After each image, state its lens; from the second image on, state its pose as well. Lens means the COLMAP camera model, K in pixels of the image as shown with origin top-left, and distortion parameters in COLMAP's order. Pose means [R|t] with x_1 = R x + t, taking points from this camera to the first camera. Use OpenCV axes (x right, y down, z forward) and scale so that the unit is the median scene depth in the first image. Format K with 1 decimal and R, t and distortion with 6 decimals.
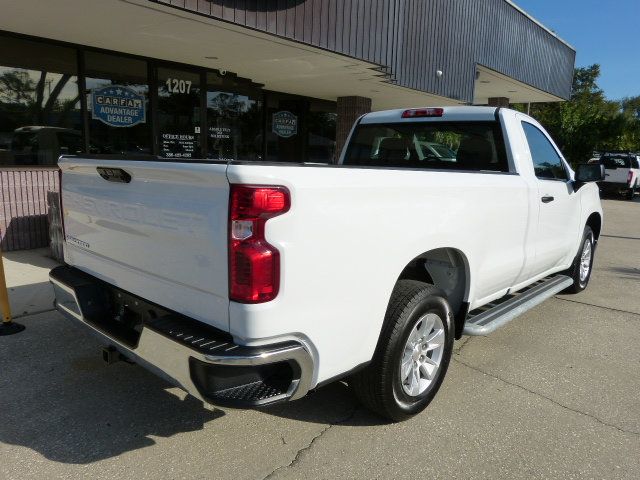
lens RADIAL K [[475.9, 0, 322.6], [0, 475.9, 240.1], [0, 0, 1]] dist [-0.039969, 0.033249]
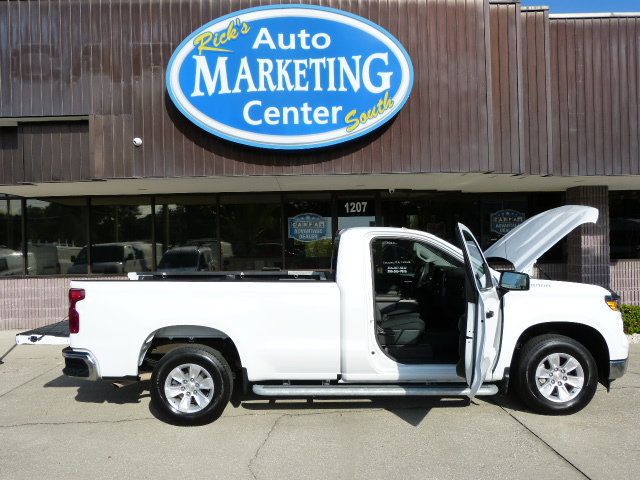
lens RADIAL K [[519.4, 0, 317.3], [0, 519.4, 243.1], [0, 0, 1]] dist [-0.022368, 0.008860]
pose [[0.669662, -0.046500, -0.741209, 0.675204], [-0.090228, 0.985551, -0.143347, -0.016991], [0.737165, 0.162872, 0.655790, 0.009940]]
